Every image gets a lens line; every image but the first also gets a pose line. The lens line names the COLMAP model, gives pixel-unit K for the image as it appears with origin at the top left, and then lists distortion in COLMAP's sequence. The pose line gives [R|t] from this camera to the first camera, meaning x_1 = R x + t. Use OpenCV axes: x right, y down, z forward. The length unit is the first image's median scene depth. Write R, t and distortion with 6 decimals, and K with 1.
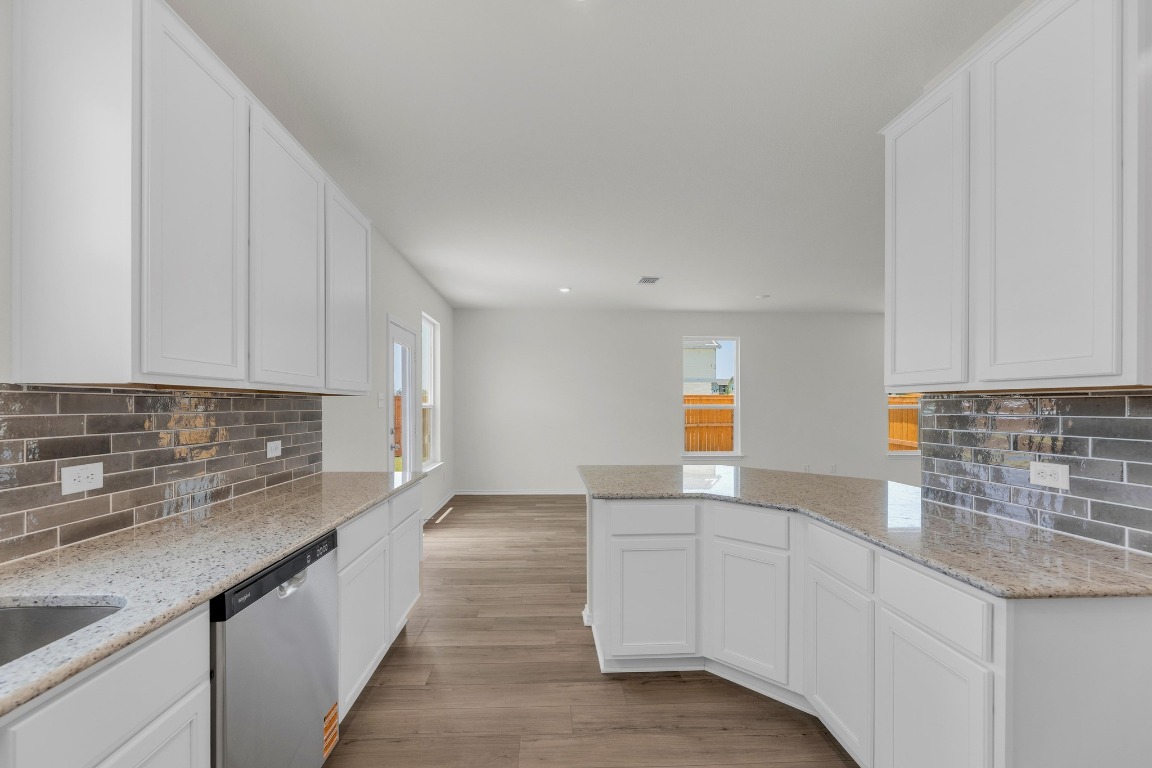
lens RADIAL K [[474.1, 0, 564.1], [0, 474.1, 404.5], [0, 0, 1]] dist [-0.000170, 0.000161]
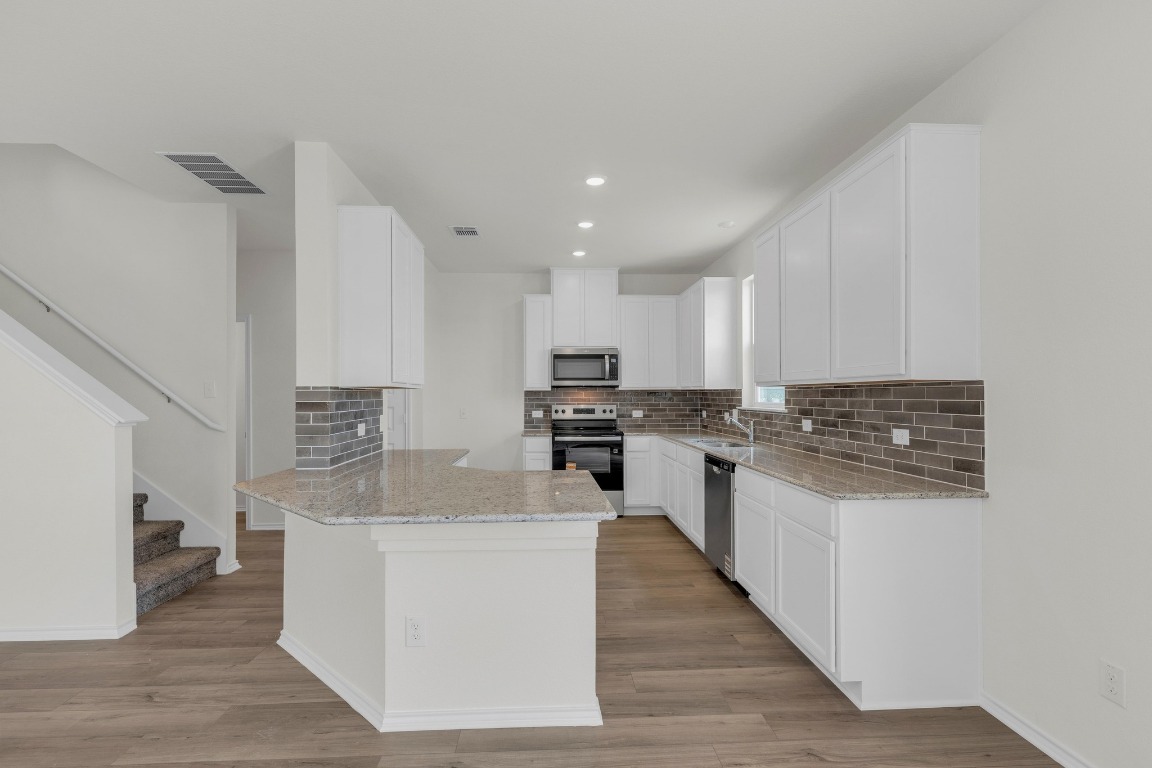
lens RADIAL K [[537.0, 0, 568.6], [0, 537.0, 393.4], [0, 0, 1]] dist [0.005573, -0.000577]
pose [[-0.999980, 0.001095, -0.006175, 0.132584], [0.001138, 0.999976, -0.006873, 0.009373], [0.006167, -0.006880, -0.999957, 2.604938]]
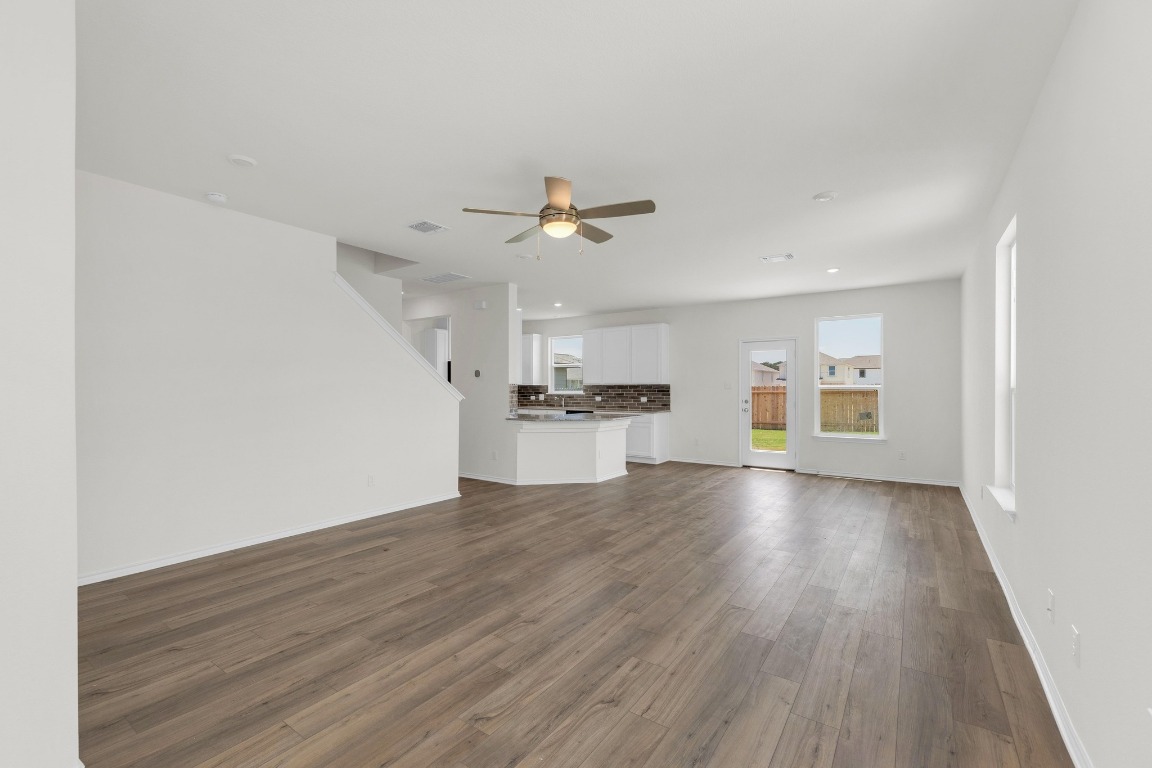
lens RADIAL K [[489.8, 0, 569.7], [0, 489.8, 389.3], [0, 0, 1]] dist [-0.003440, -0.000362]
pose [[-0.609498, -0.000394, -0.792787, 3.330990], [0.001002, 0.999999, -0.001268, 0.022647], [0.792787, -0.001567, -0.609497, 3.463625]]
